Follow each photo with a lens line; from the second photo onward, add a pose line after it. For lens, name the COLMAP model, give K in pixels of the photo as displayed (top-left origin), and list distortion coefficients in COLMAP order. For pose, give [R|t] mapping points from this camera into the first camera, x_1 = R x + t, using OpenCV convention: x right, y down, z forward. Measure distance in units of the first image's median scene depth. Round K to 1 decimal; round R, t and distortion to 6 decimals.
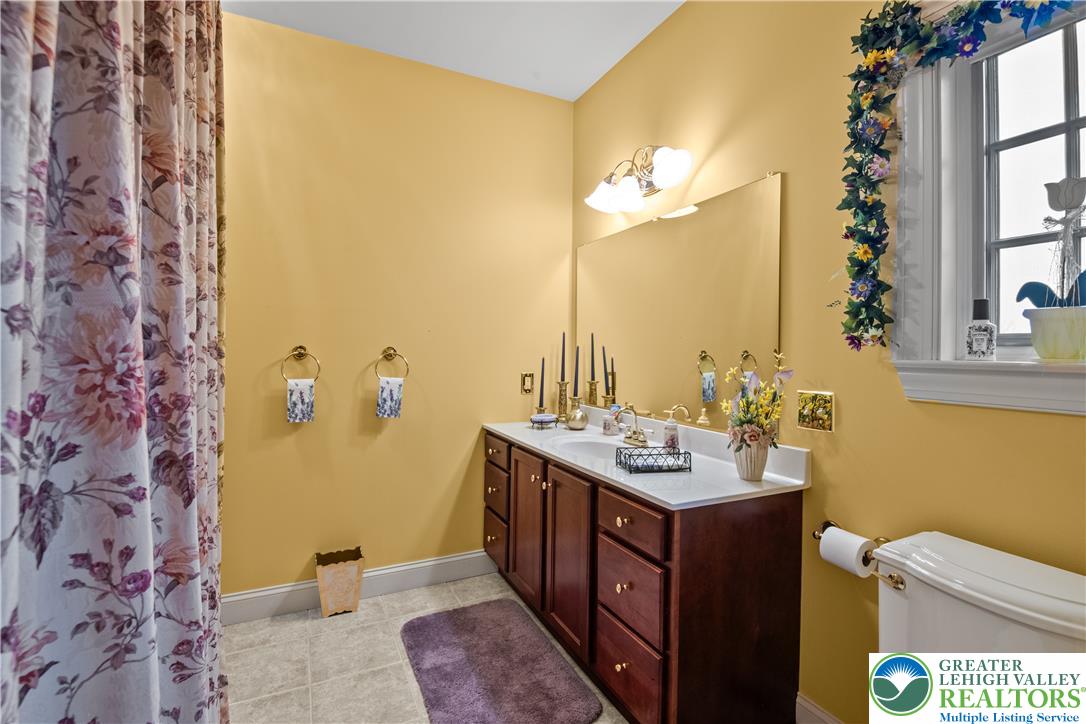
lens RADIAL K [[487.3, 0, 541.0], [0, 487.3, 353.7], [0, 0, 1]] dist [-0.002107, -0.000317]
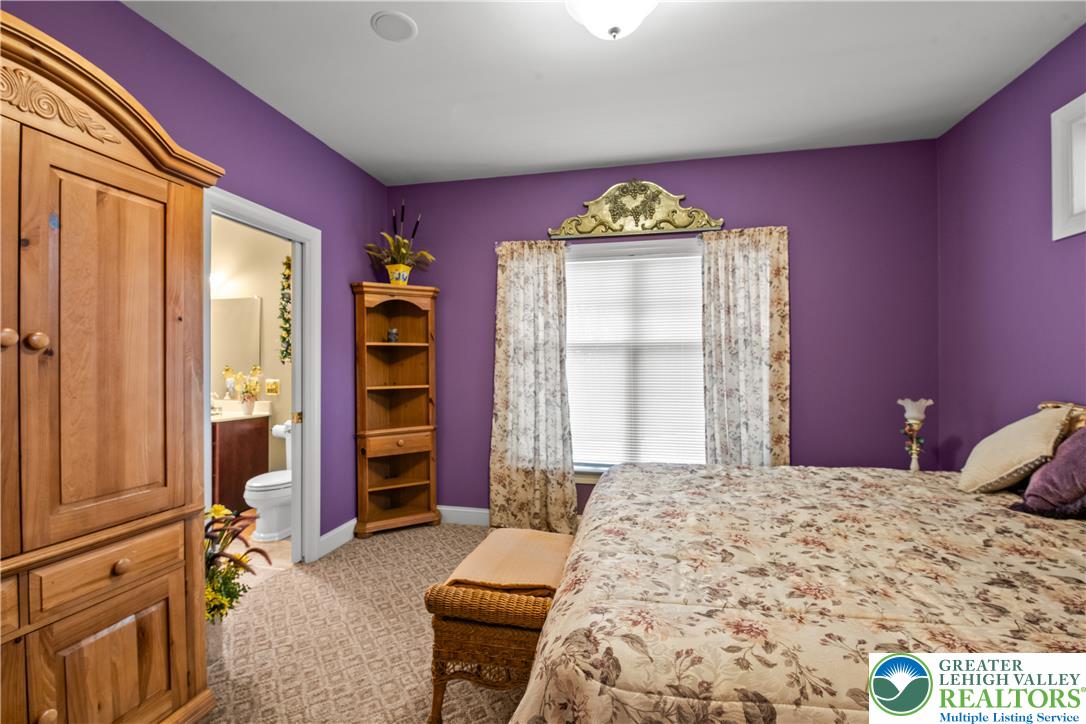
lens RADIAL K [[487.3, 0, 540.6], [0, 487.3, 368.7], [0, 0, 1]] dist [-0.002107, -0.000317]
pose [[0.623211, -0.004888, 0.782039, -0.735424], [0.011216, 0.999933, -0.002689, 0.040937], [-0.781973, 0.010448, 0.623224, -2.153152]]
